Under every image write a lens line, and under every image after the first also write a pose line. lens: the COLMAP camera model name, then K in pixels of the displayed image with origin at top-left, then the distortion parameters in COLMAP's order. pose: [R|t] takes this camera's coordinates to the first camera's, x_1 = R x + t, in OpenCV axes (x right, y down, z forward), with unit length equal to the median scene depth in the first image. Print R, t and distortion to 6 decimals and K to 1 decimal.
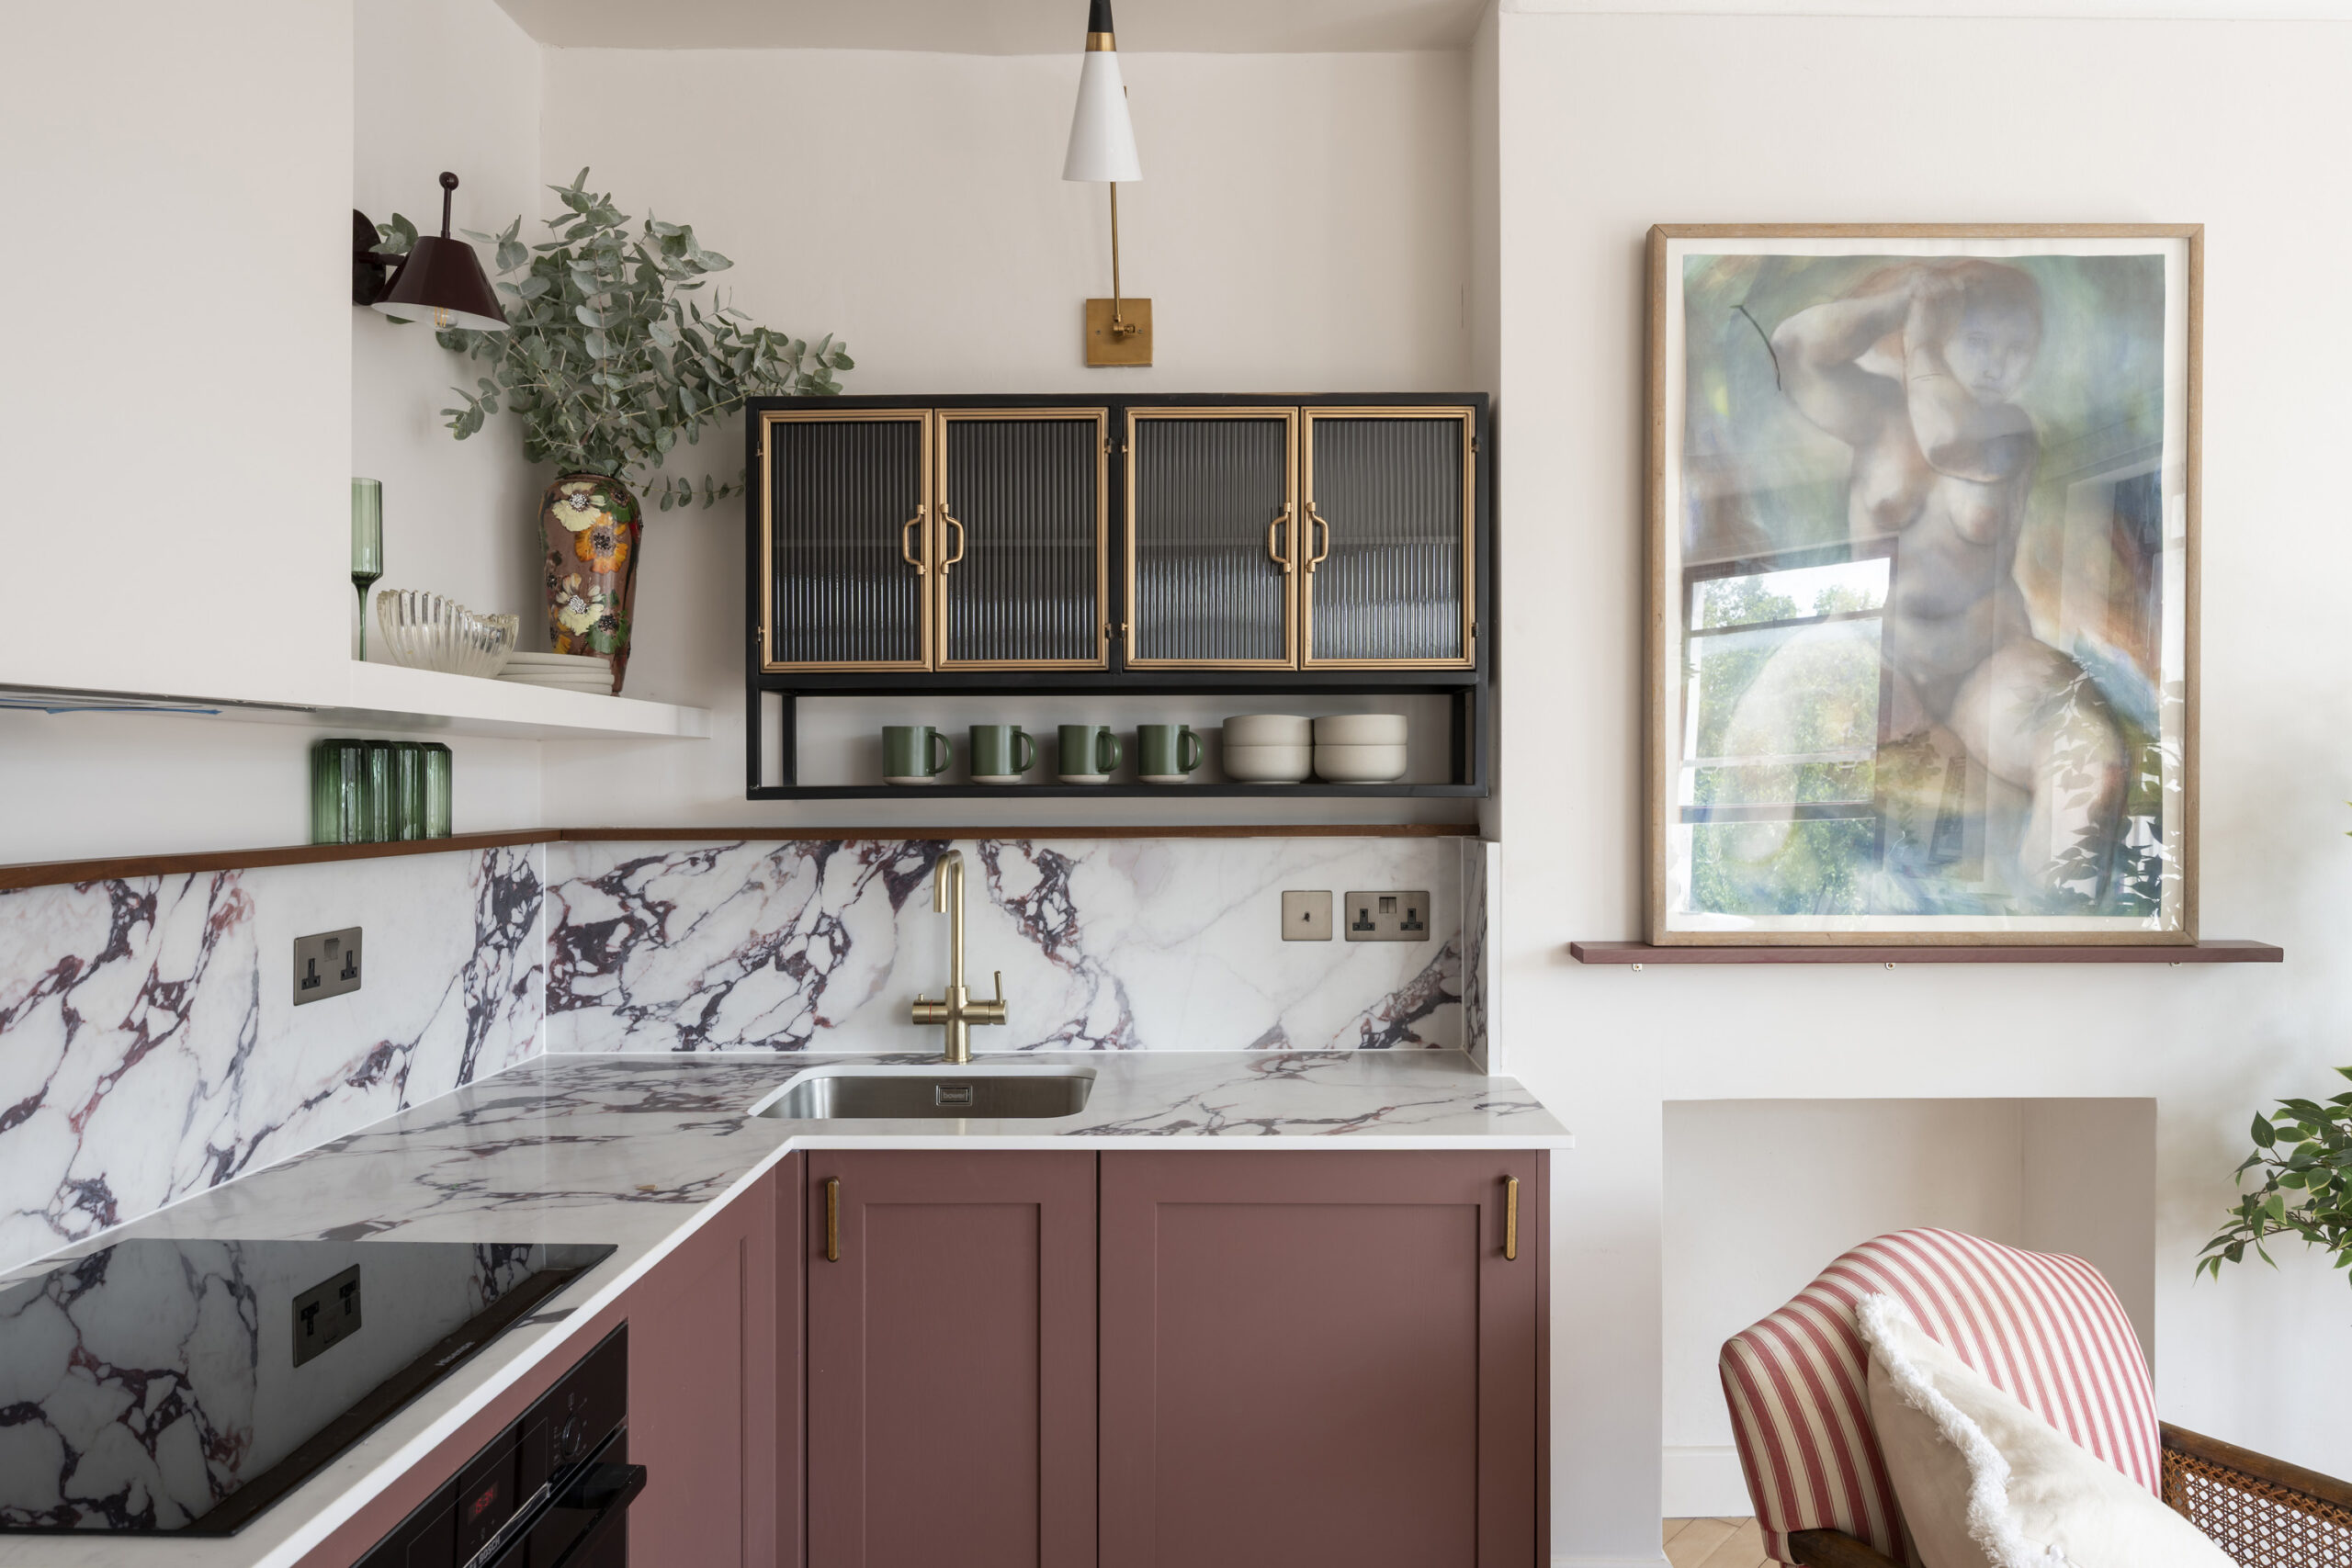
lens RADIAL K [[1493.0, 0, 1183.4], [0, 1493.0, 771.6], [0, 0, 1]] dist [0.001646, 0.001131]
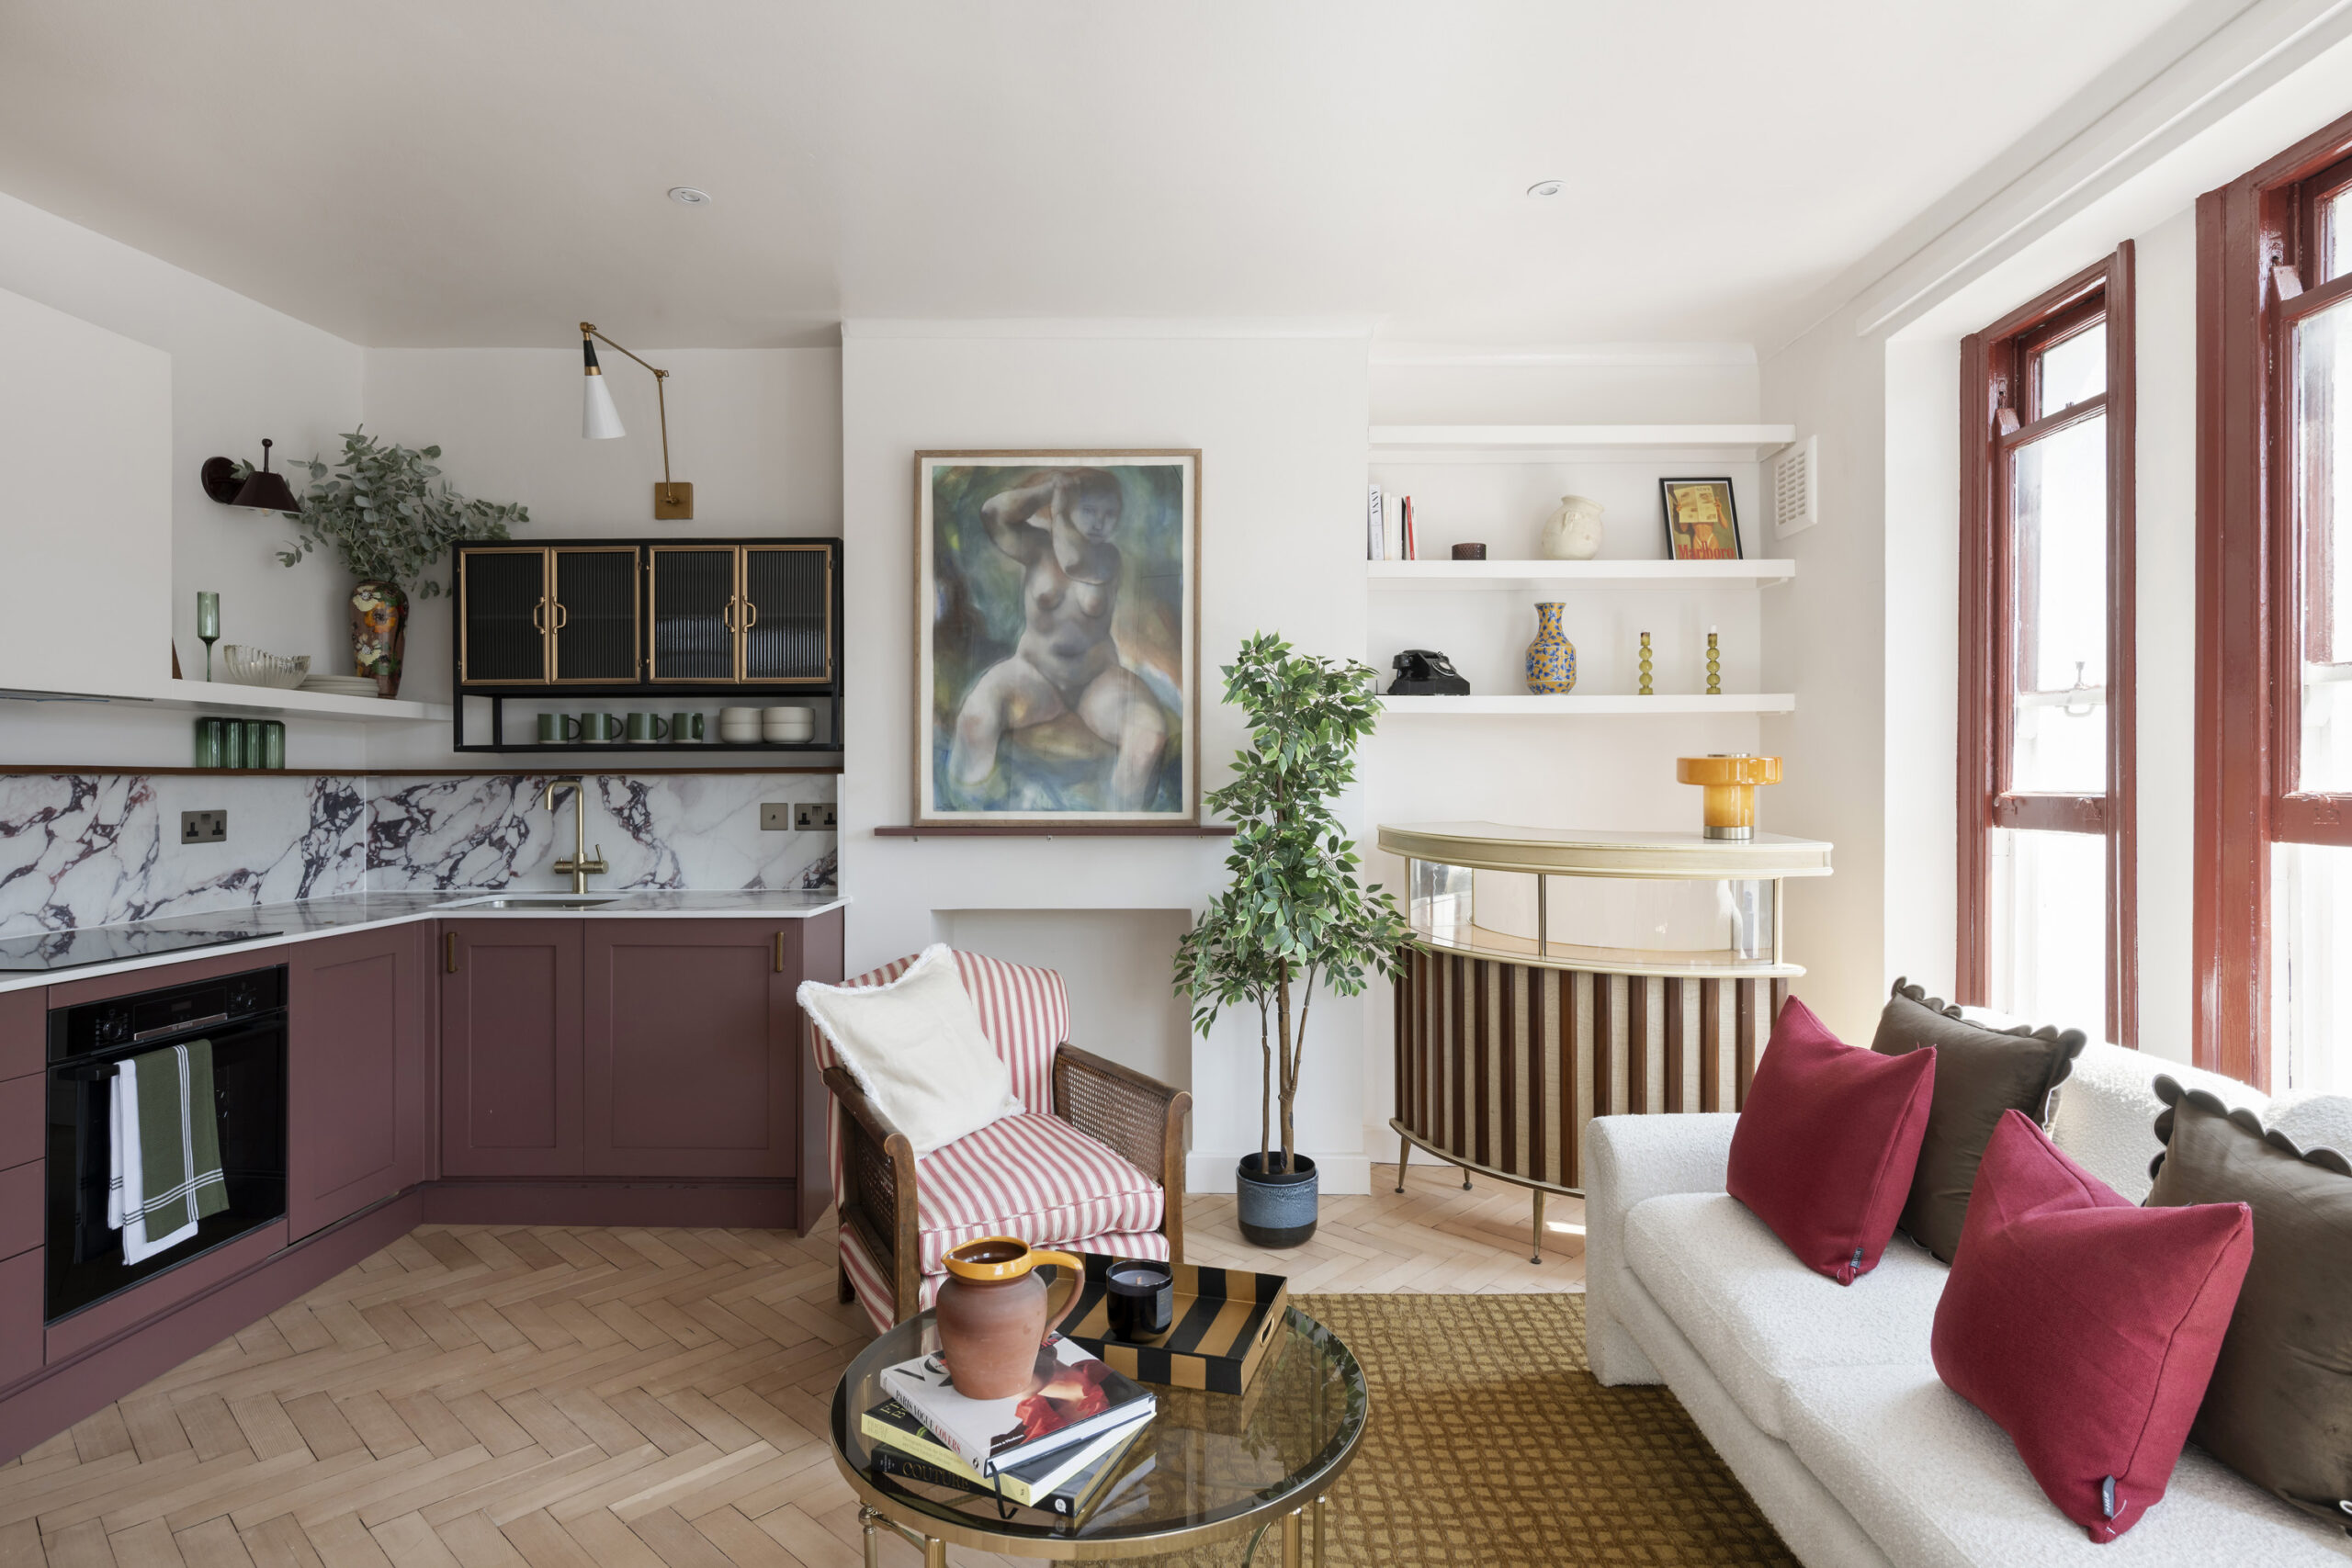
lens RADIAL K [[1233.6, 0, 1181.6], [0, 1233.6, 774.7], [0, 0, 1]] dist [-0.002522, 0.000917]
pose [[0.999921, -0.000631, -0.012557, 0.665064], [0.000659, 0.999997, 0.002230, 0.045578], [0.012556, -0.002238, 0.999919, -0.569593]]
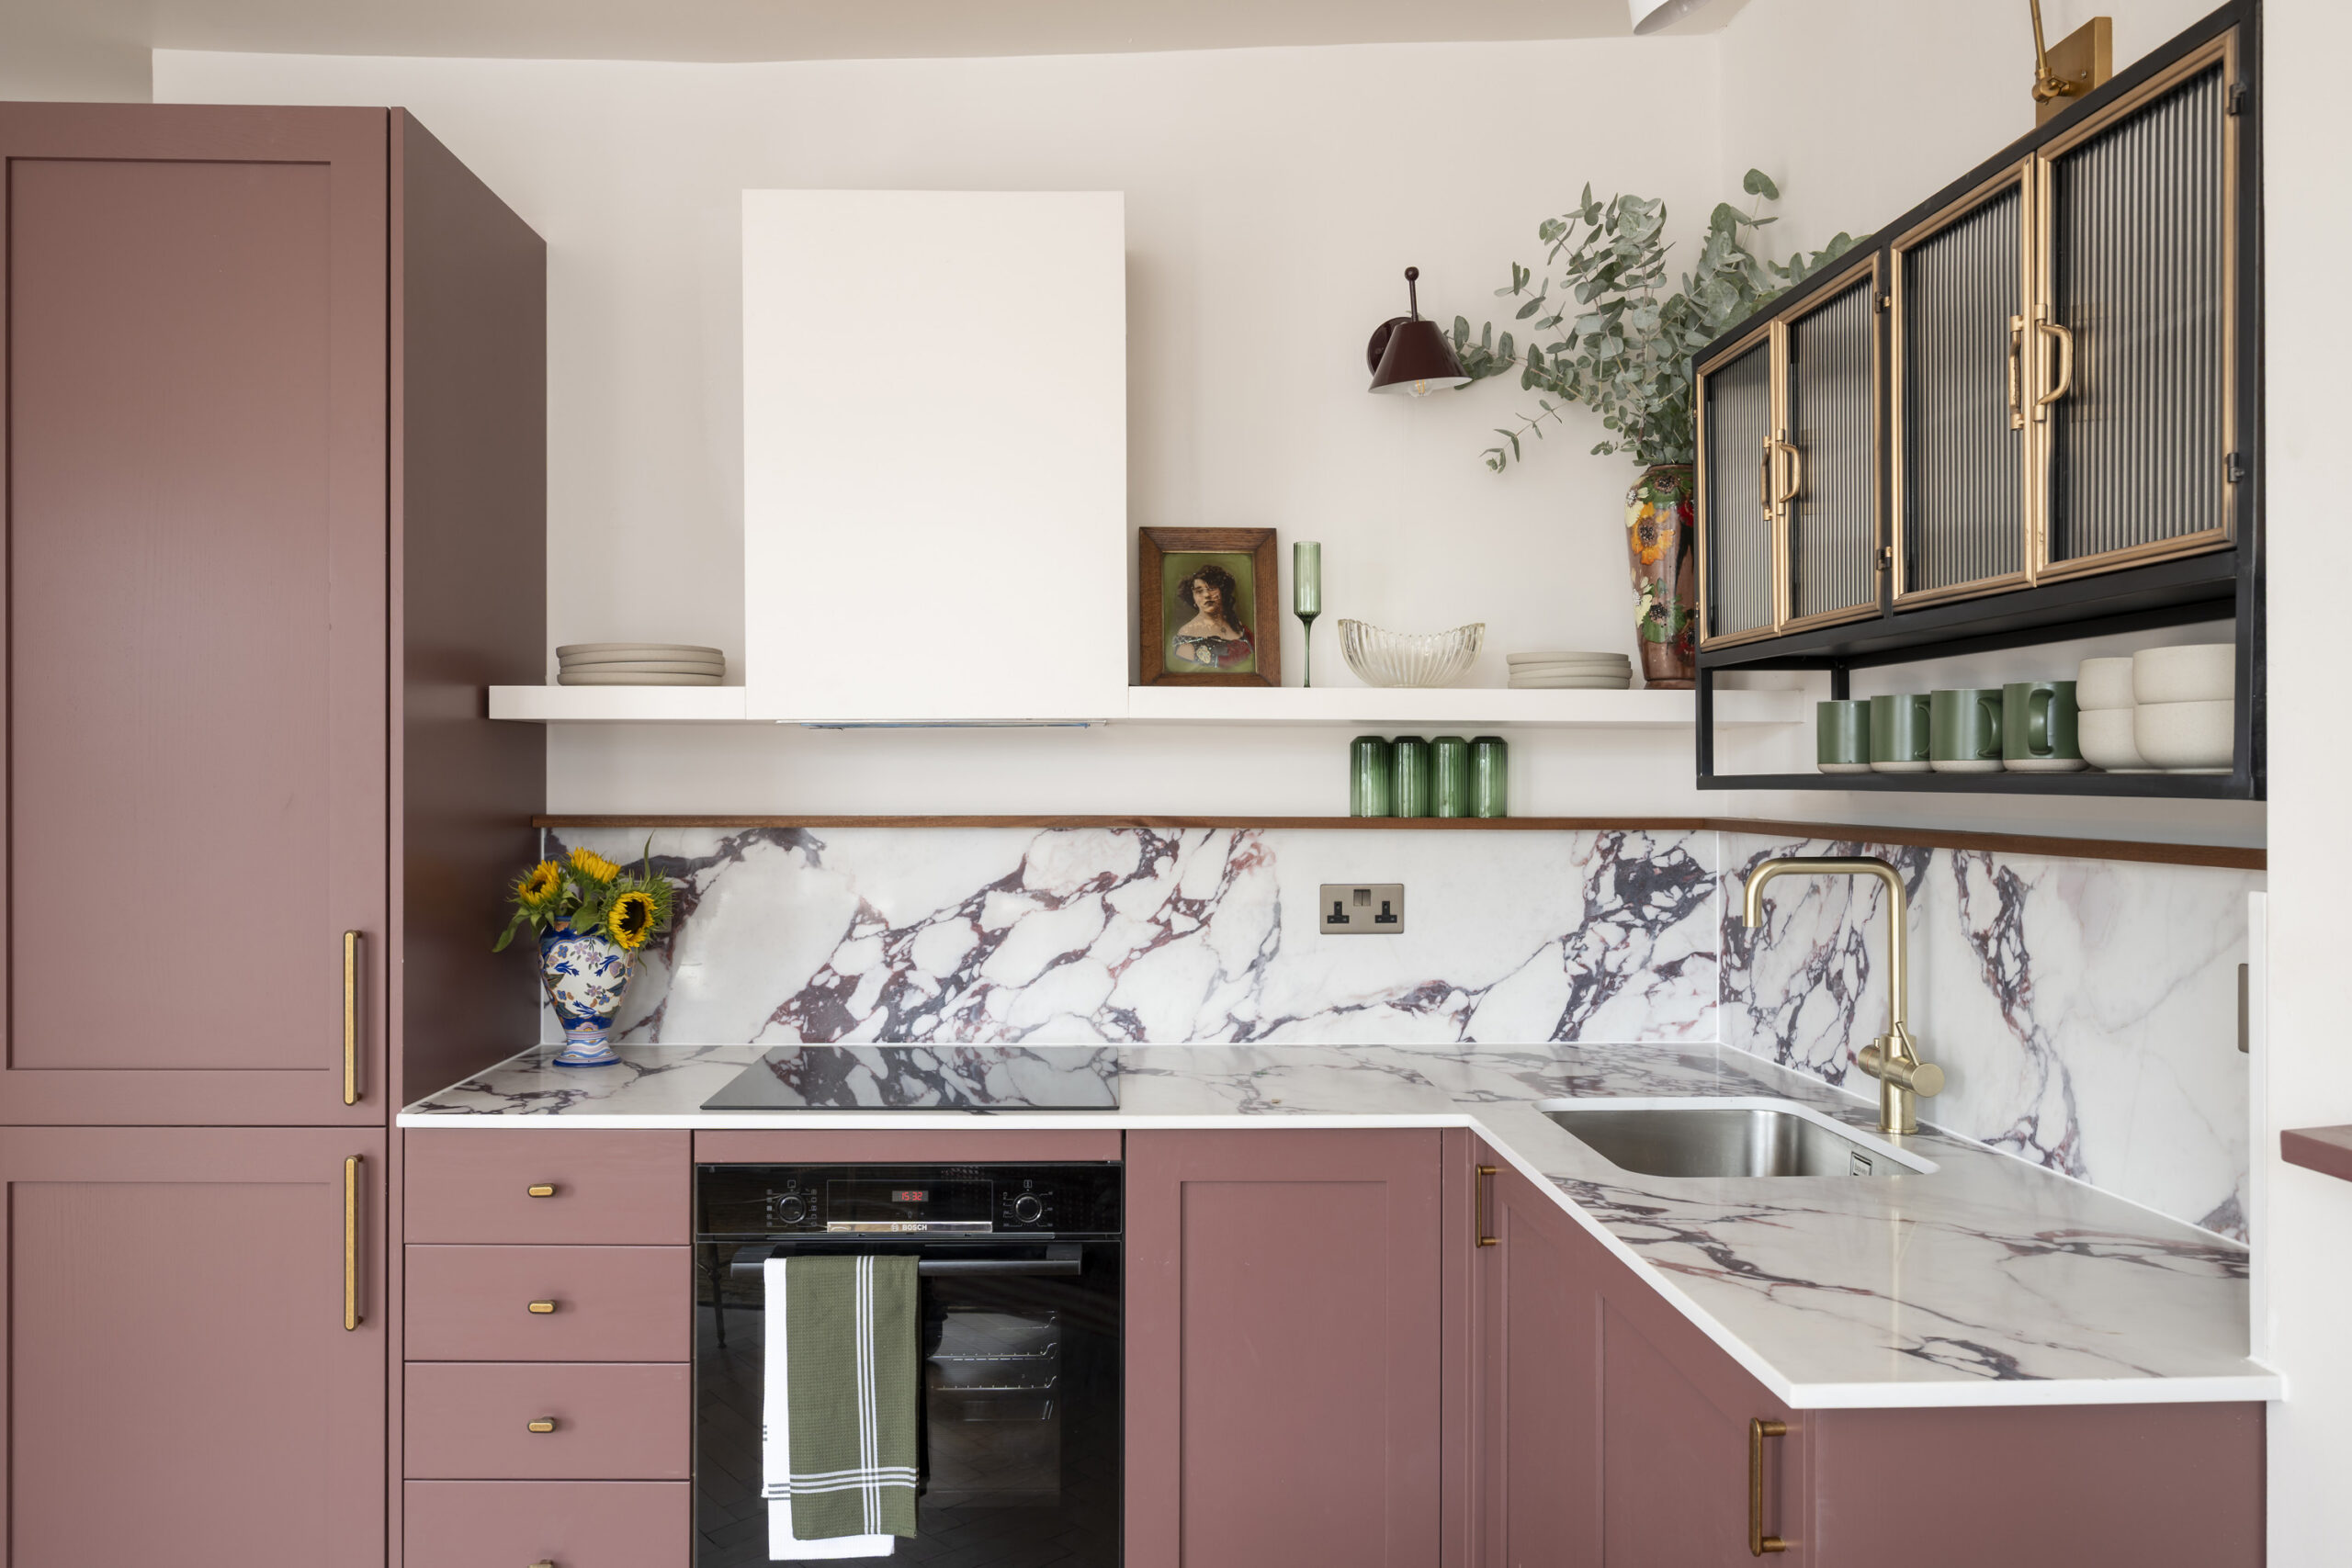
lens RADIAL K [[1702.4, 0, 1138.7], [0, 1702.4, 783.1], [0, 0, 1]] dist [0.003395, 0.000577]
pose [[0.058604, 0.006887, -0.998258, 0.755161], [0.002487, 0.999972, 0.007045, 0.006704], [0.998278, -0.002896, 0.058585, 0.598491]]
